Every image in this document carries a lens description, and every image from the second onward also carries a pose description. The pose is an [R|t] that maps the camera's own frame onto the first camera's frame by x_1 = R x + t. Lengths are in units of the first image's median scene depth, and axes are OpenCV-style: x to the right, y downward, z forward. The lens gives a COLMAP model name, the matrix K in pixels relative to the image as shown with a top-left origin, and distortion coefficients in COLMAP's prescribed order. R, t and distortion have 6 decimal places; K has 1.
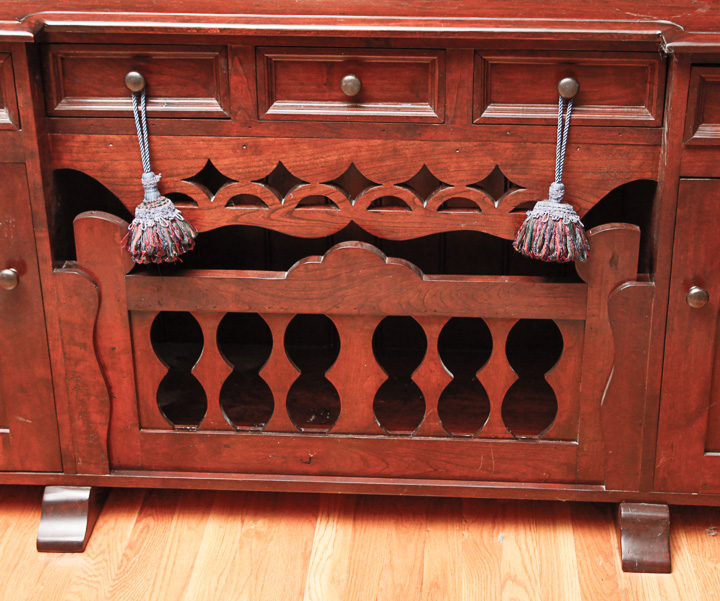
lens RADIAL K [[1519.5, 0, 361.9], [0, 1519.5, 297.4], [0, 0, 1]] dist [0.049967, 0.000000]
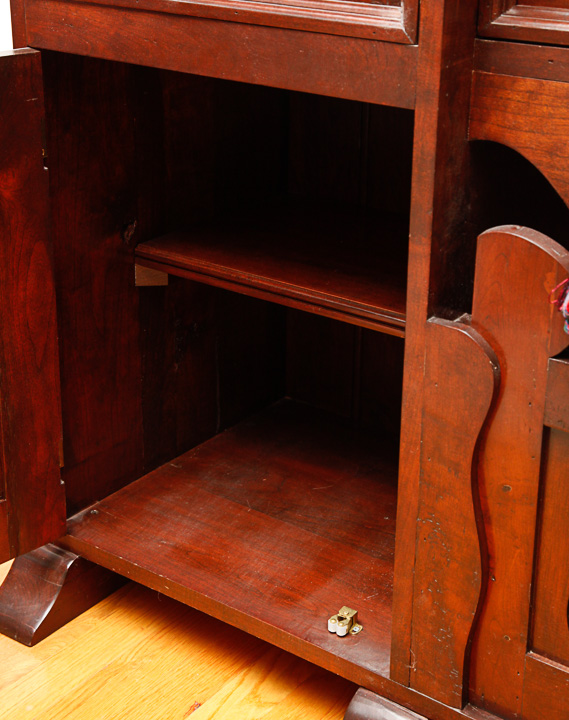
lens RADIAL K [[1206.9, 0, 285.7], [0, 1206.9, 355.3], [0, 0, 1]] dist [0.086812, 0.000000]
pose [[0.793043, 0.211244, -0.571365, 0.013764], [-0.280728, 0.959148, -0.035030, 0.025446], [0.540624, 0.188179, 0.819948, 0.595359]]
